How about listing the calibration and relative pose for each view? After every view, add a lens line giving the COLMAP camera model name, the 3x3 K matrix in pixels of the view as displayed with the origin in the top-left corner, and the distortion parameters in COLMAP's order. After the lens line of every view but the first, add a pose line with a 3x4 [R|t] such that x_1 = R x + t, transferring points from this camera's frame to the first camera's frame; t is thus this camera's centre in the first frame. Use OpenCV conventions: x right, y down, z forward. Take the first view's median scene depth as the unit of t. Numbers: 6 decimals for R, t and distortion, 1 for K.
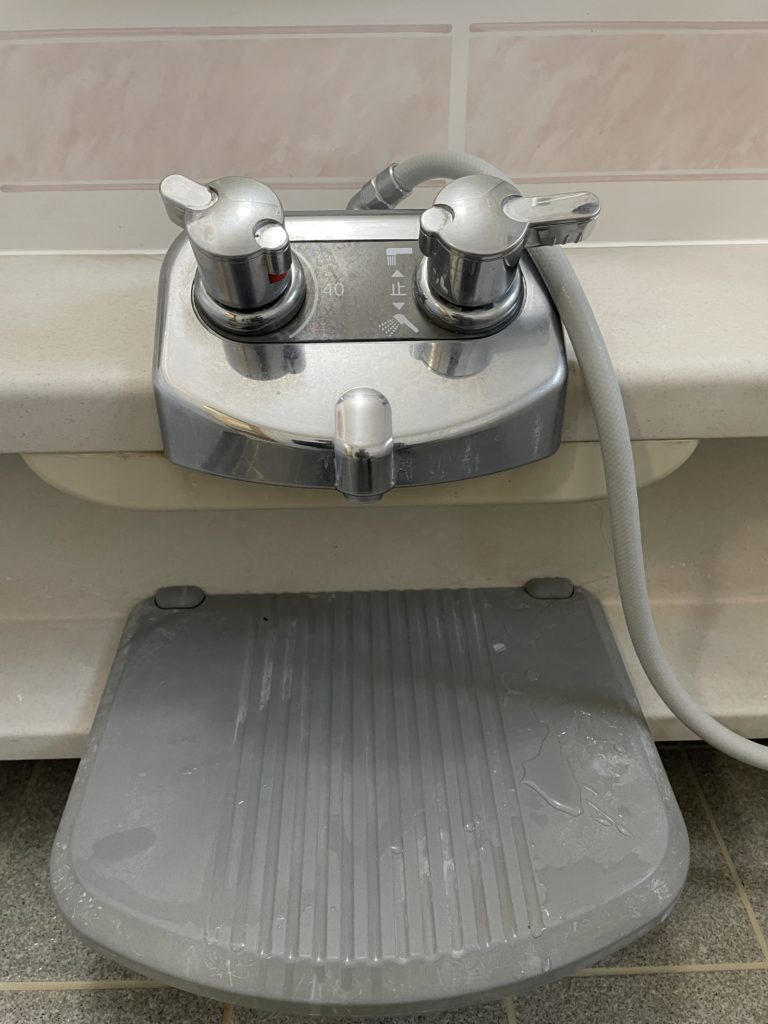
lens RADIAL K [[783.1, 0, 387.4], [0, 783.1, 514.4], [0, 0, 1]] dist [-0.001913, -0.005789]
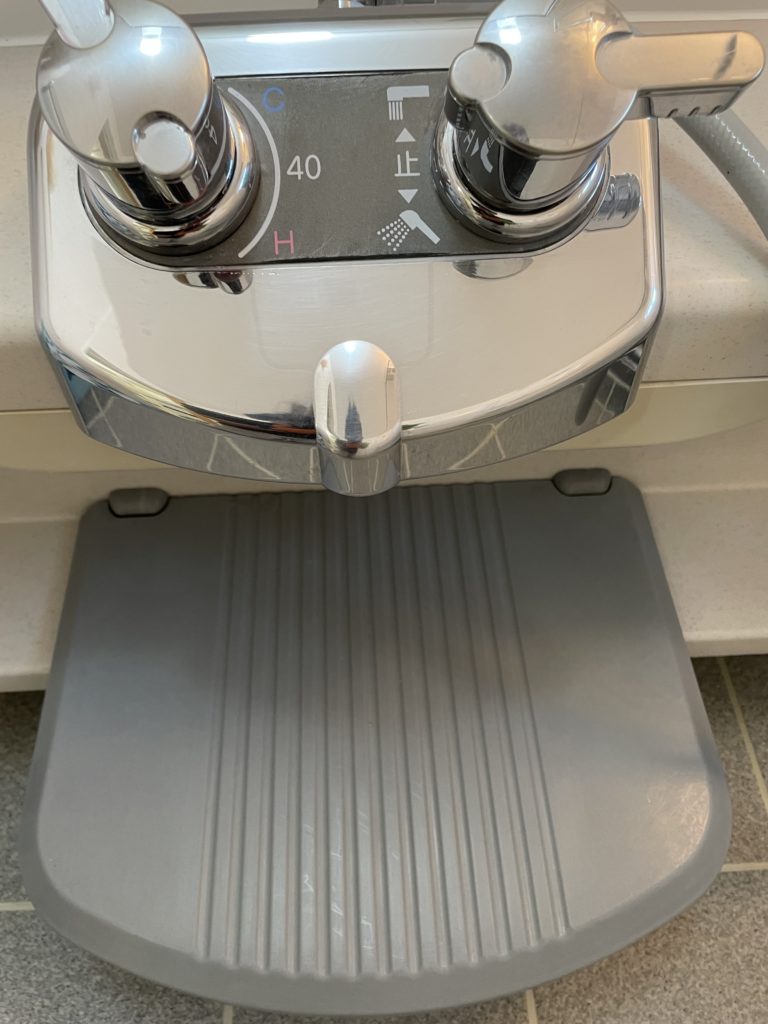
lens RADIAL K [[783.1, 0, 382.5], [0, 783.1, 511.5], [0, 0, 1]] dist [-0.001913, -0.005789]
pose [[0.999885, -0.015101, 0.001626, -0.008196], [0.013713, 0.943604, 0.330792, -0.172791], [-0.006530, -0.330731, 0.943702, 0.233640]]
